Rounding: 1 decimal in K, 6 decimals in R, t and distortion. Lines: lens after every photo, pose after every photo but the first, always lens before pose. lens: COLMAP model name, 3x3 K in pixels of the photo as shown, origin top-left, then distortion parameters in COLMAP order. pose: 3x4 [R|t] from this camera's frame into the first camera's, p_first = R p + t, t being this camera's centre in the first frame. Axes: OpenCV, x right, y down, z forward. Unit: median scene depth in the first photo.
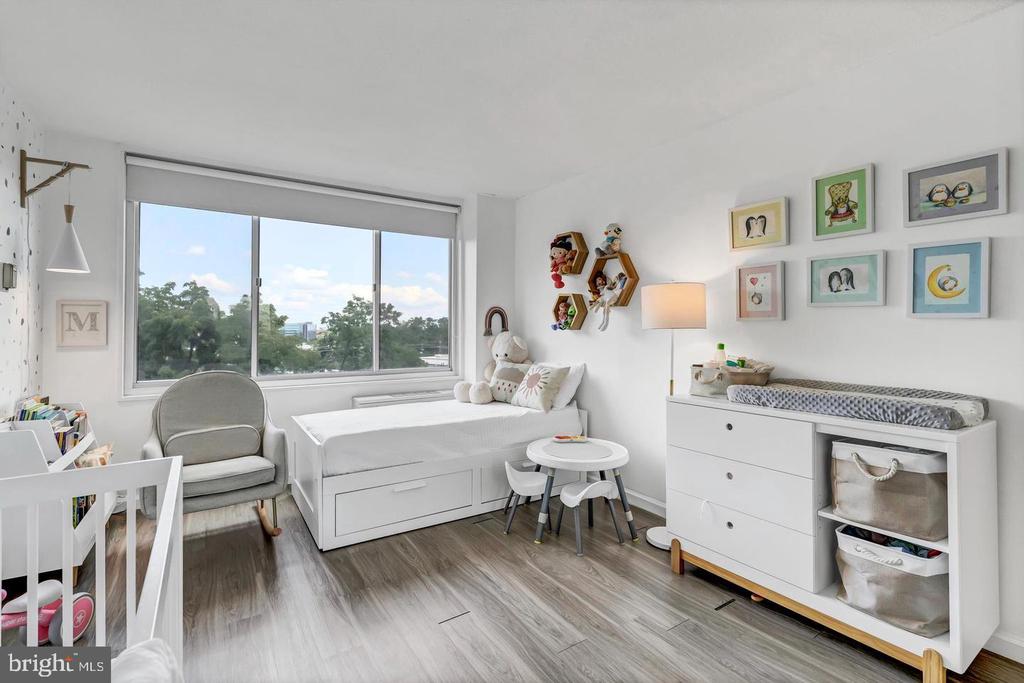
lens RADIAL K [[463.3, 0, 510.9], [0, 463.3, 331.8], [0, 0, 1]] dist [-0.011839, 0.000305]
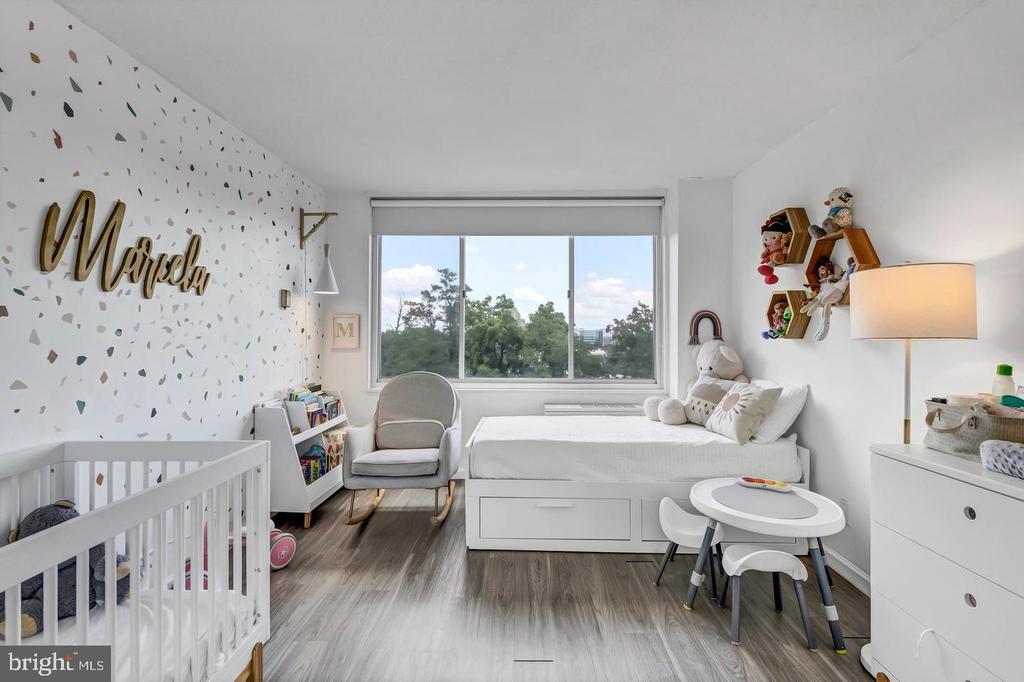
lens RADIAL K [[472.6, 0, 514.0], [0, 472.6, 334.0], [0, 0, 1]] dist [-0.002110, 0.000023]
pose [[0.824795, 0.001376, -0.565431, 0.218145], [-0.006226, 0.999959, -0.006649, -0.004256], [0.565398, 0.009004, 0.824769, 0.131408]]
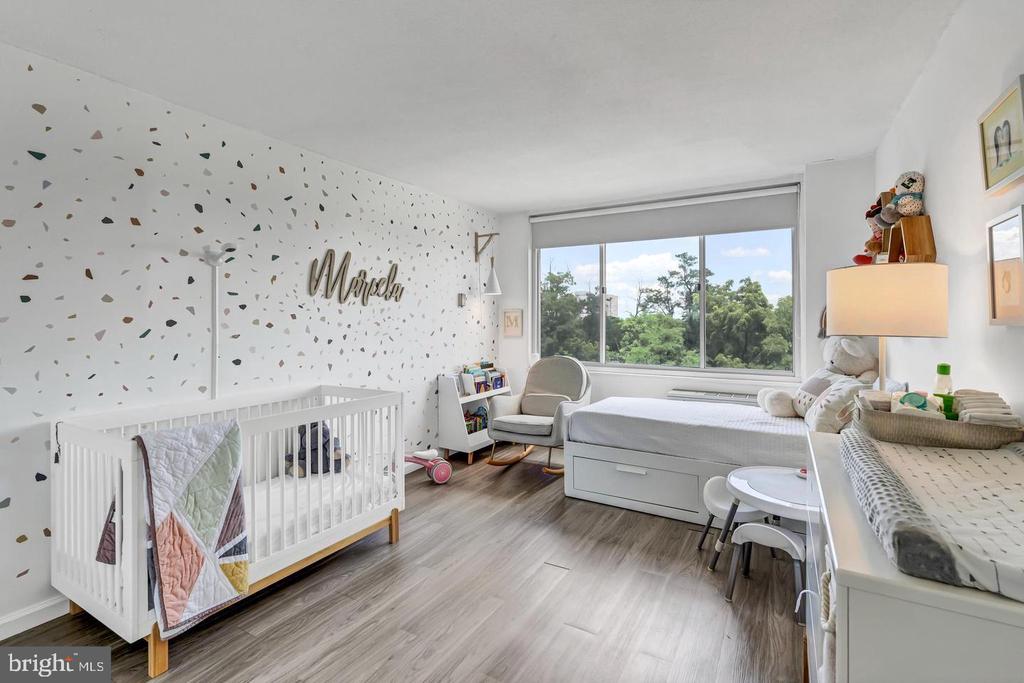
lens RADIAL K [[470.2, 0, 517.4], [0, 470.2, 325.6], [0, 0, 1]] dist [-0.001357, 0.000054]
pose [[0.450049, 0.009016, -0.892958, 0.568507], [-0.005768, 0.999958, 0.007189, -0.018095], [0.892985, 0.001915, 0.450082, 0.205221]]
